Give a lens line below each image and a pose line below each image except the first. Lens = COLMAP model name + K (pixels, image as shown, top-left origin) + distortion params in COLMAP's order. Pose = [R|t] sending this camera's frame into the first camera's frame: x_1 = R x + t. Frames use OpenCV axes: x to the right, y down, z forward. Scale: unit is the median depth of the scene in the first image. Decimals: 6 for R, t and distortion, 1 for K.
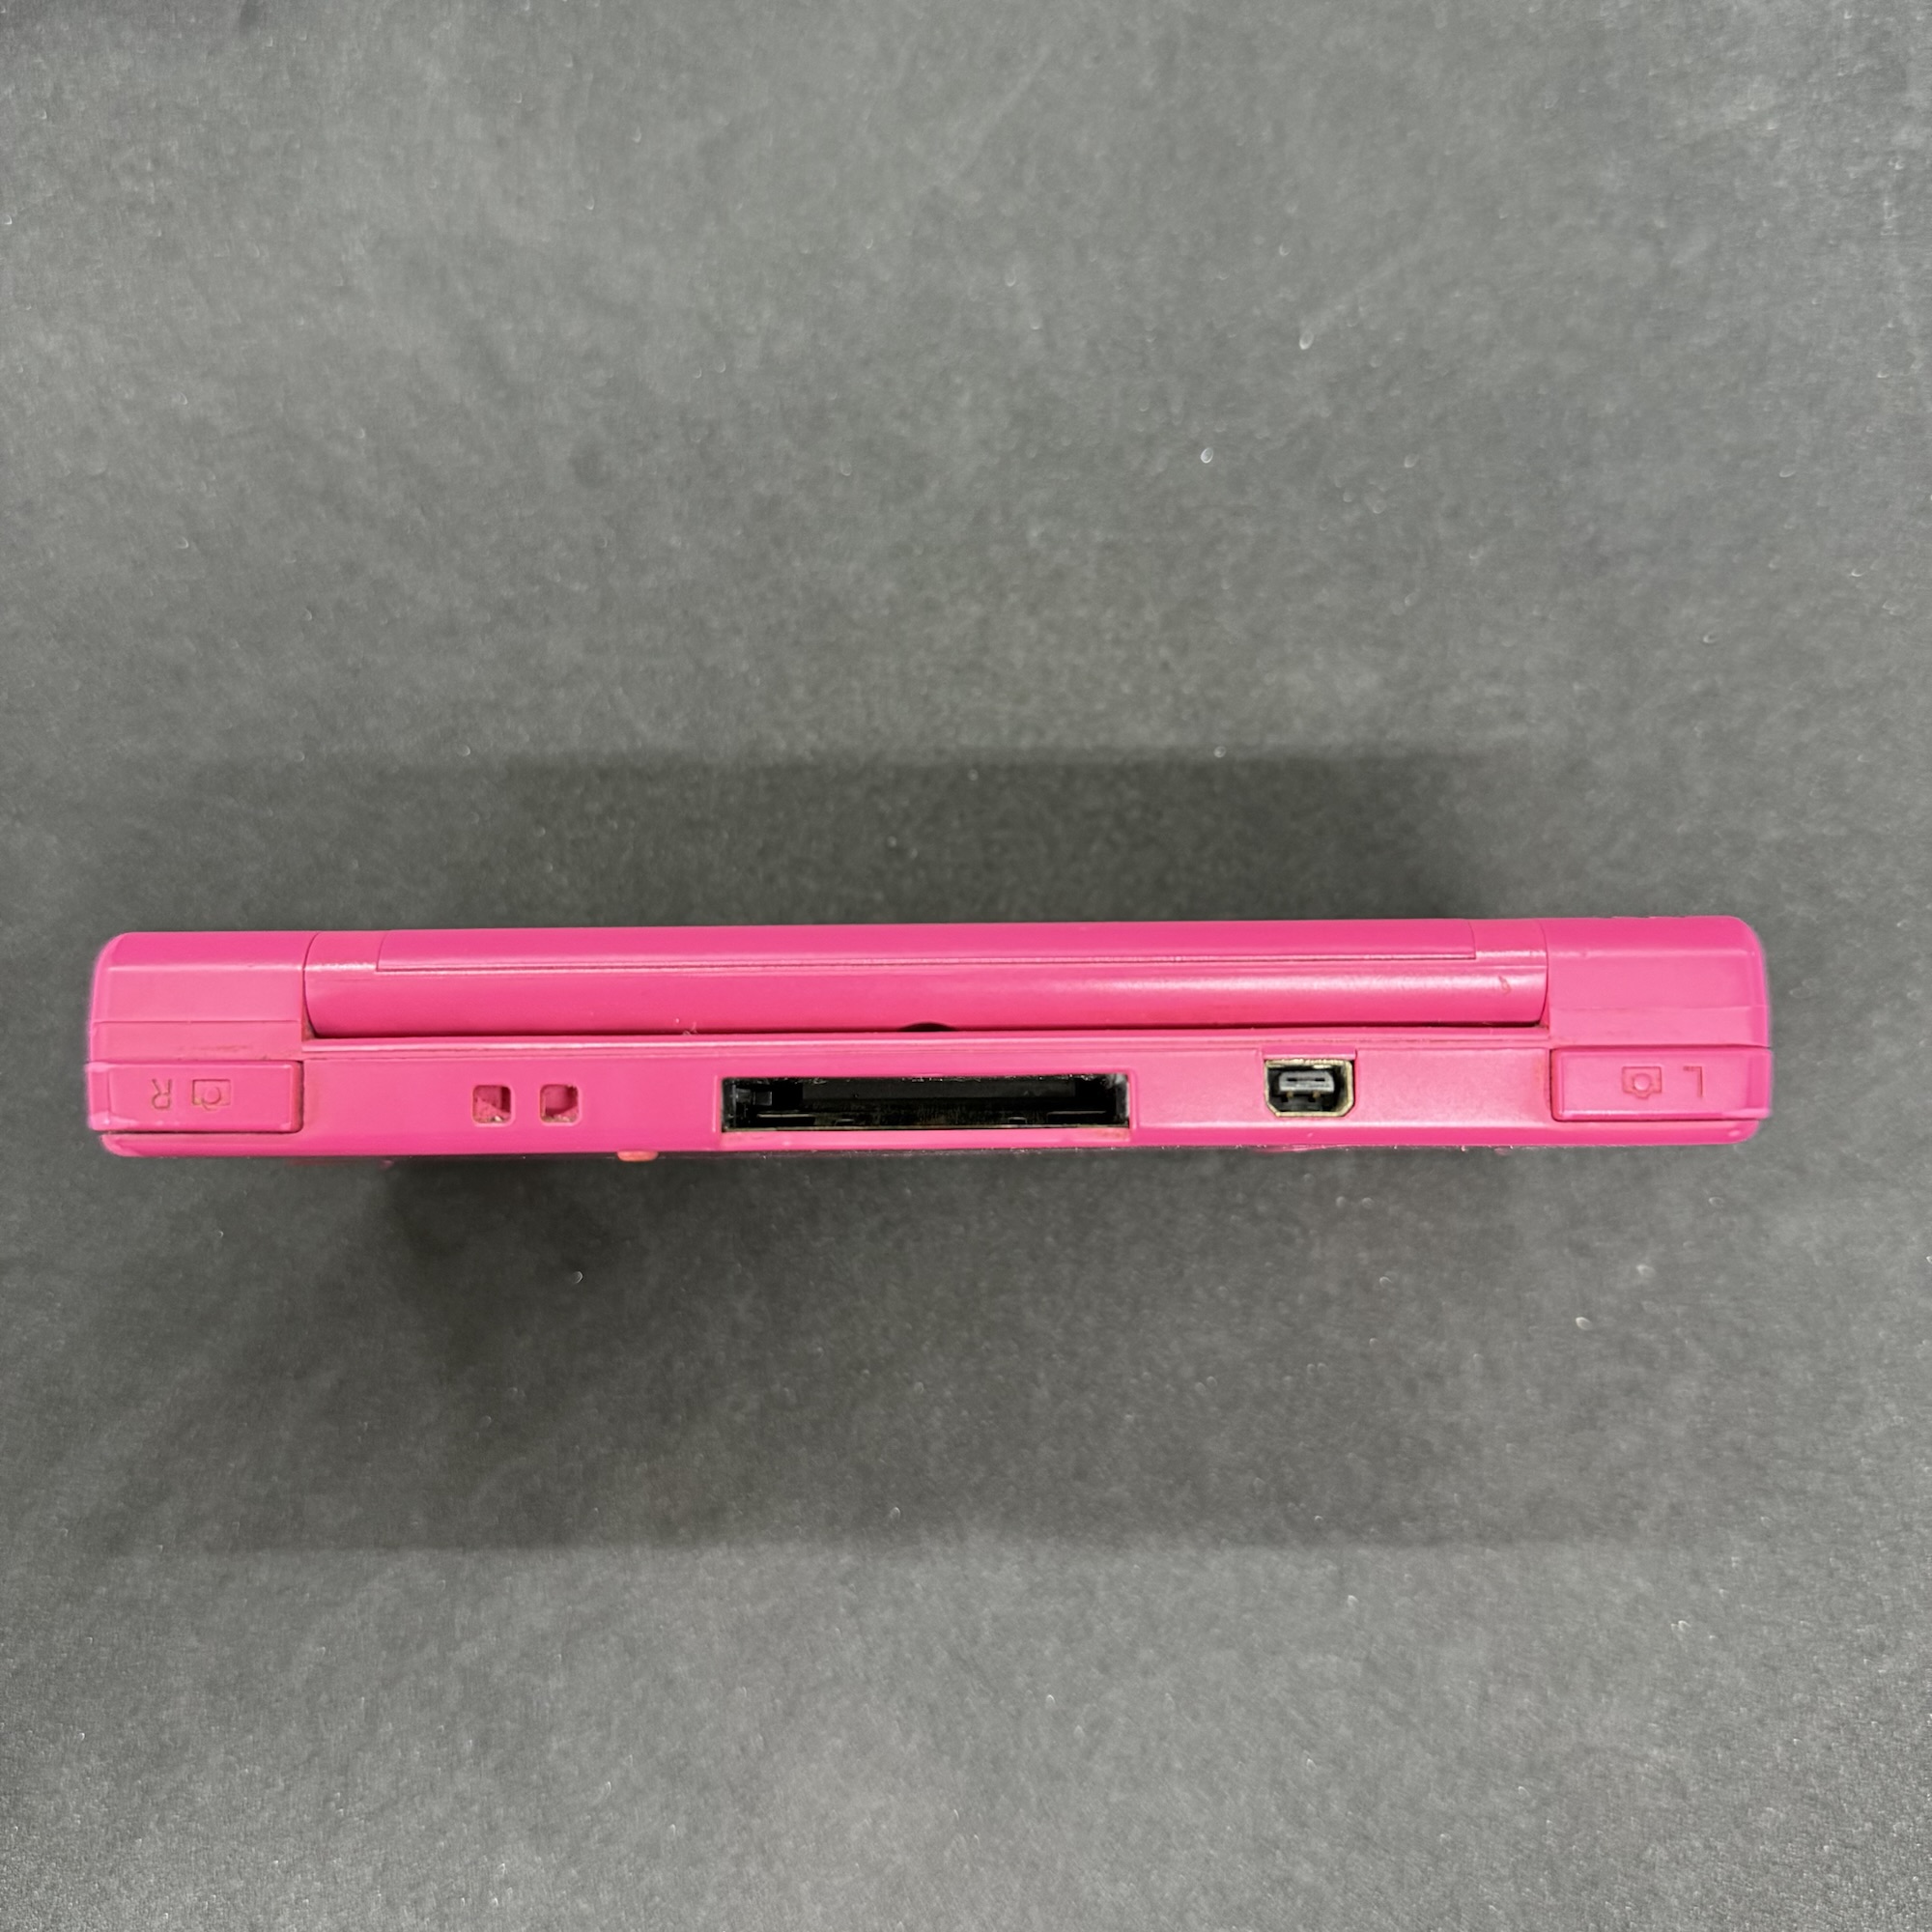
lens RADIAL K [[1946.3, 0, 966.0], [0, 1946.3, 966.0], [0, 0, 1]] dist [-0.034939, -0.018095]
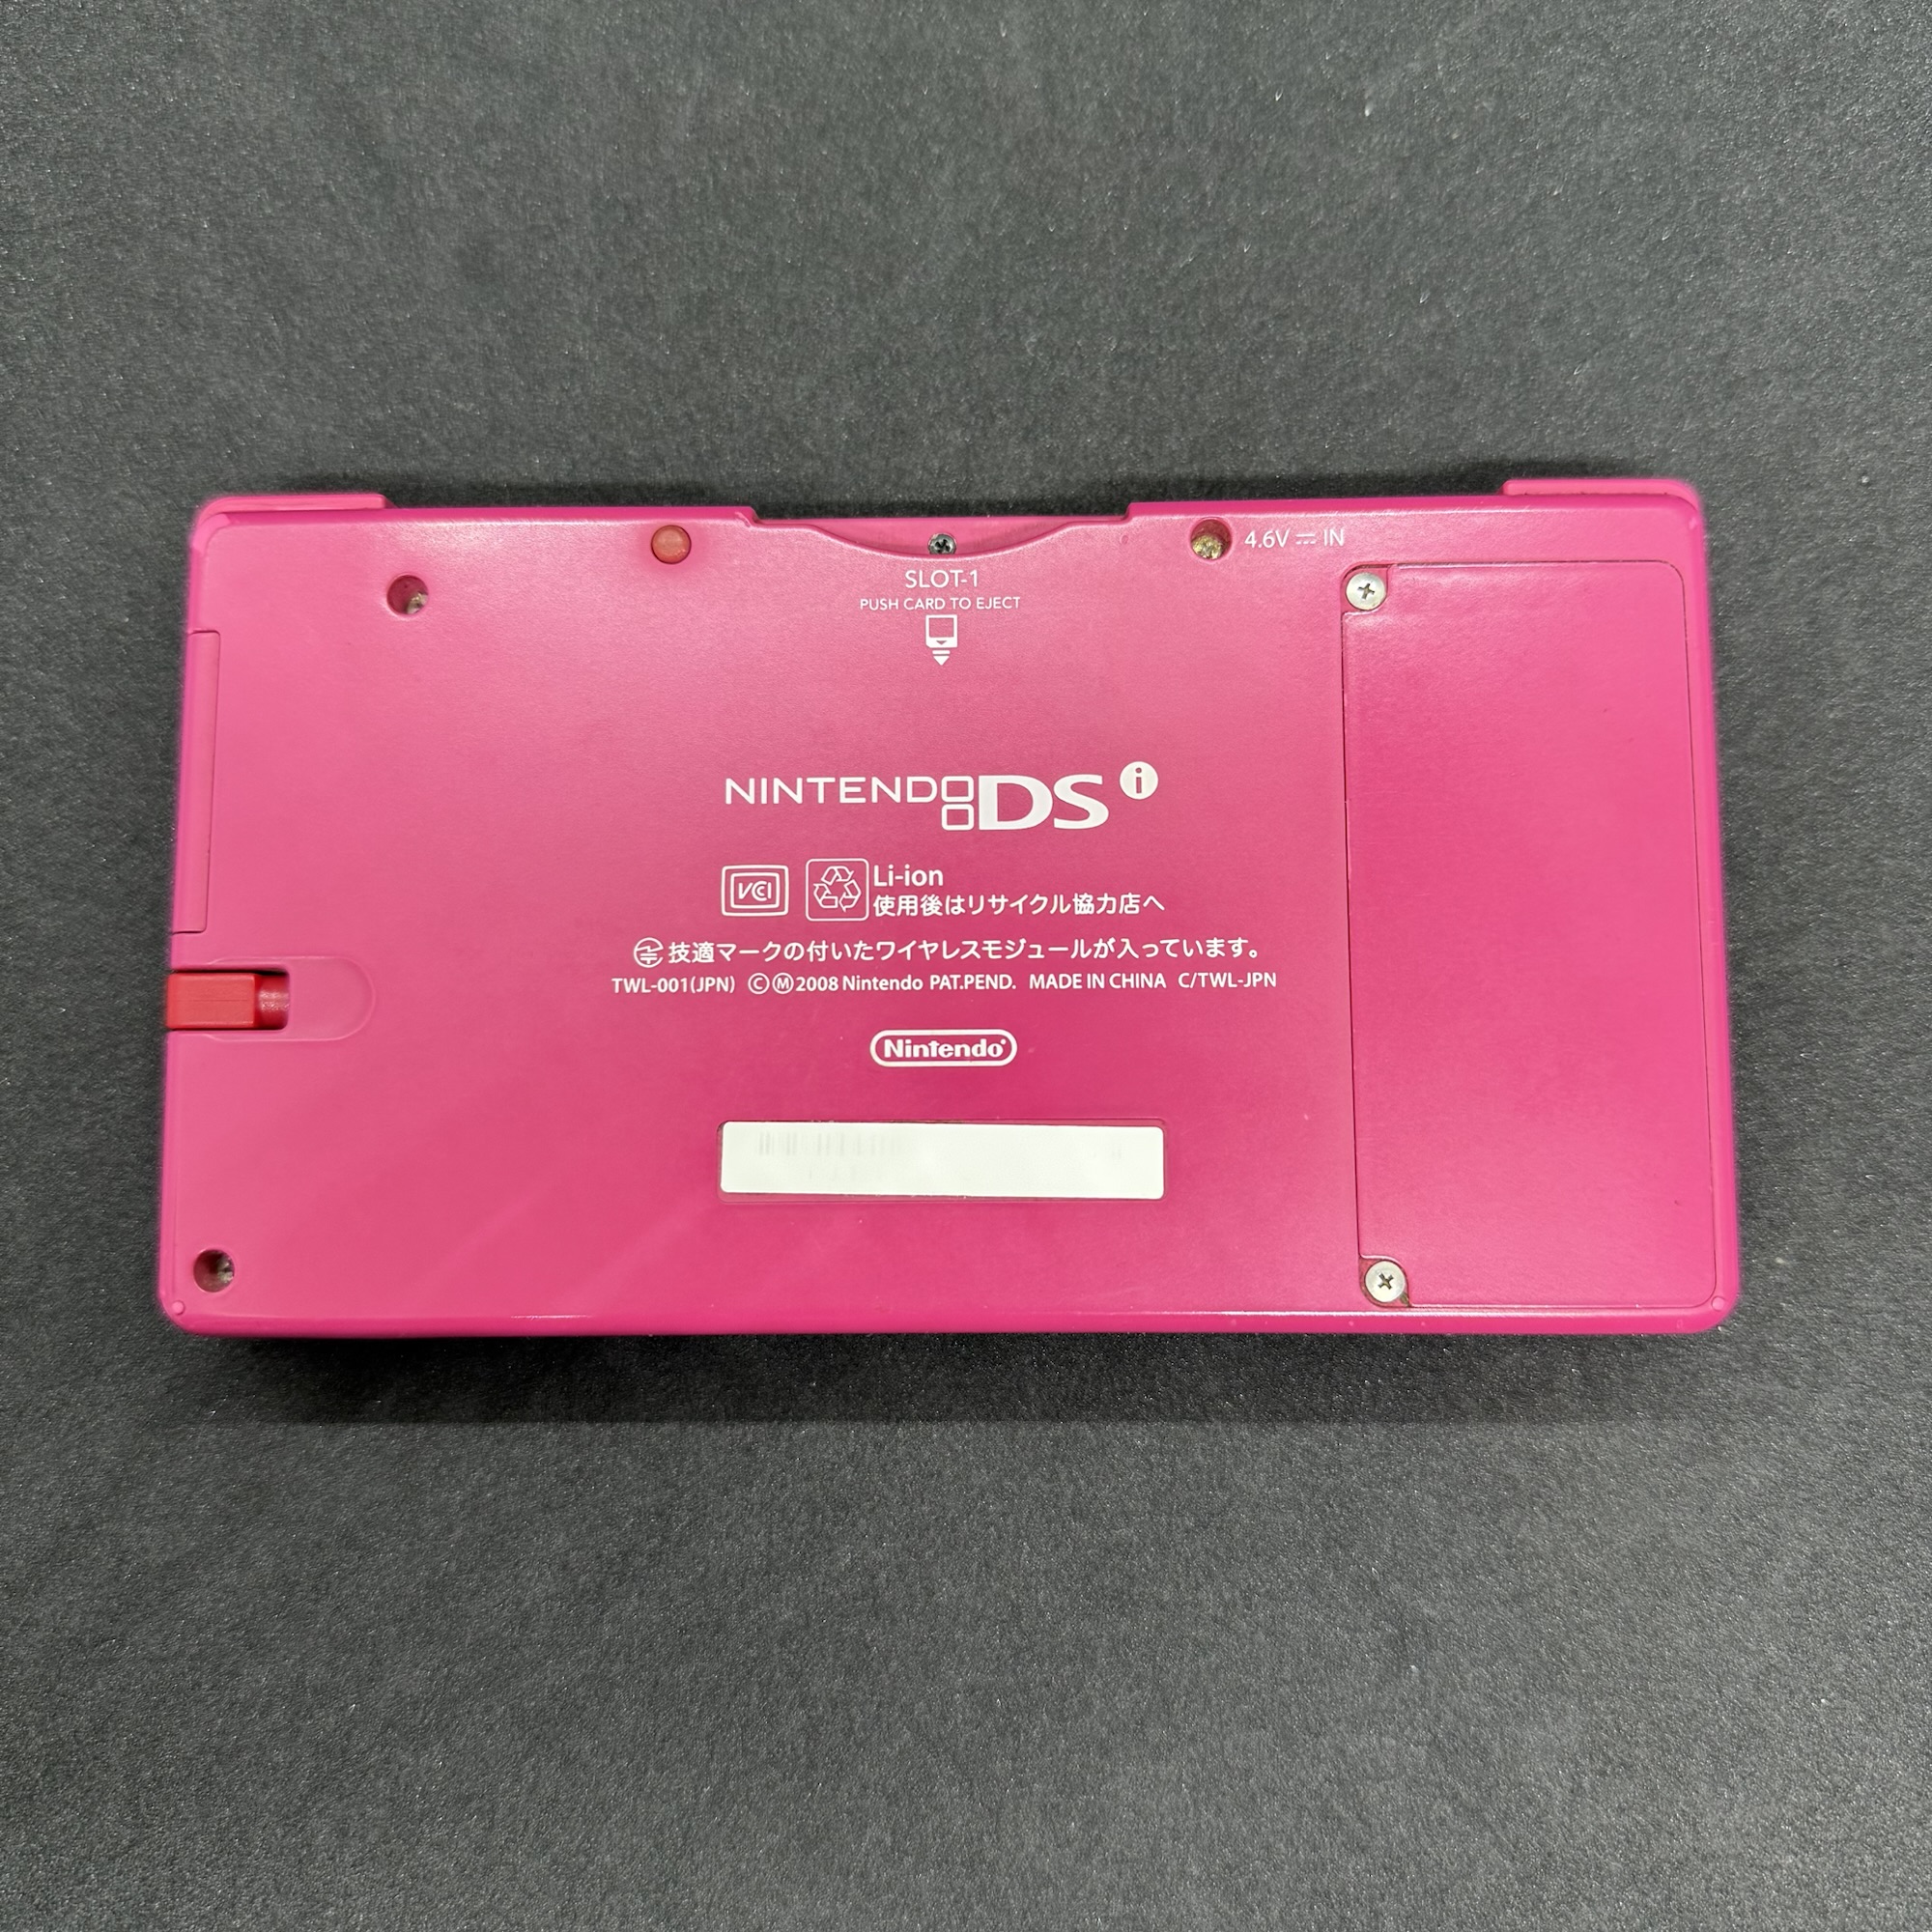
lens RADIAL K [[1917.1, 0, 945.1], [0, 1917.1, 976.8], [0, 0, 1]] dist [-0.060463, 0.020556]
pose [[0.999936, 0.006720, -0.009056, 0.009058], [-0.006396, 0.999354, 0.035368, 0.012592], [0.009288, -0.035308, 0.999333, 0.213968]]
